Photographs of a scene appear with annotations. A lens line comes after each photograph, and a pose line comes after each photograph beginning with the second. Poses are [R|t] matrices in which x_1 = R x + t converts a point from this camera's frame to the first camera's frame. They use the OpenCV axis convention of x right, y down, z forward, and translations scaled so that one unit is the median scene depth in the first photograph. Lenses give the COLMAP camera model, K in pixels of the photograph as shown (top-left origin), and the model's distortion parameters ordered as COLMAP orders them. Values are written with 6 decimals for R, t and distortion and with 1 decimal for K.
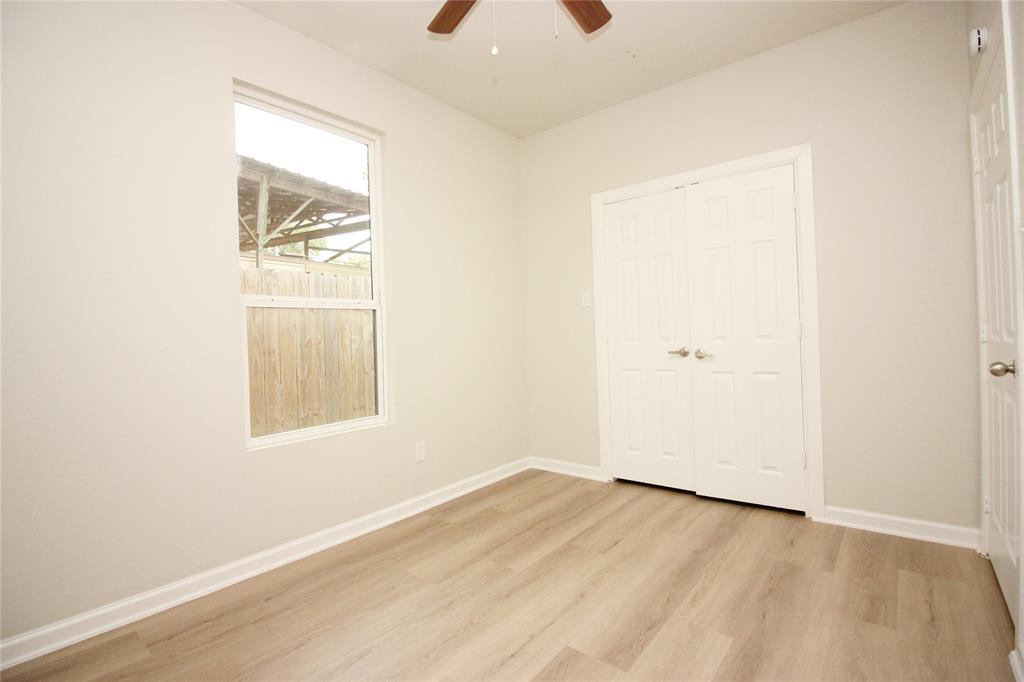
lens RADIAL K [[472.1, 0, 507.9], [0, 472.1, 337.1], [0, 0, 1]] dist [0.000761, -0.013648]
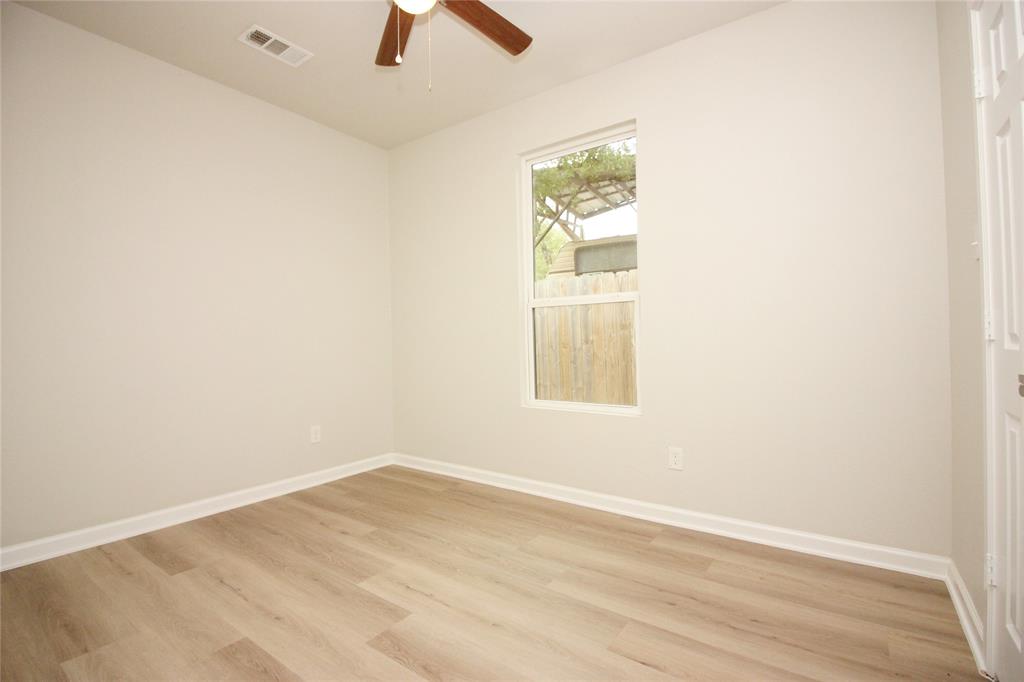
lens RADIAL K [[472.1, 0, 507.9], [0, 472.1, 337.1], [0, 0, 1]] dist [0.000761, -0.013648]
pose [[0.063126, 0.025285, -0.997685, 0.806262], [0.009460, 0.999619, 0.025933, -0.013043], [0.997961, -0.011075, 0.062863, 0.761718]]
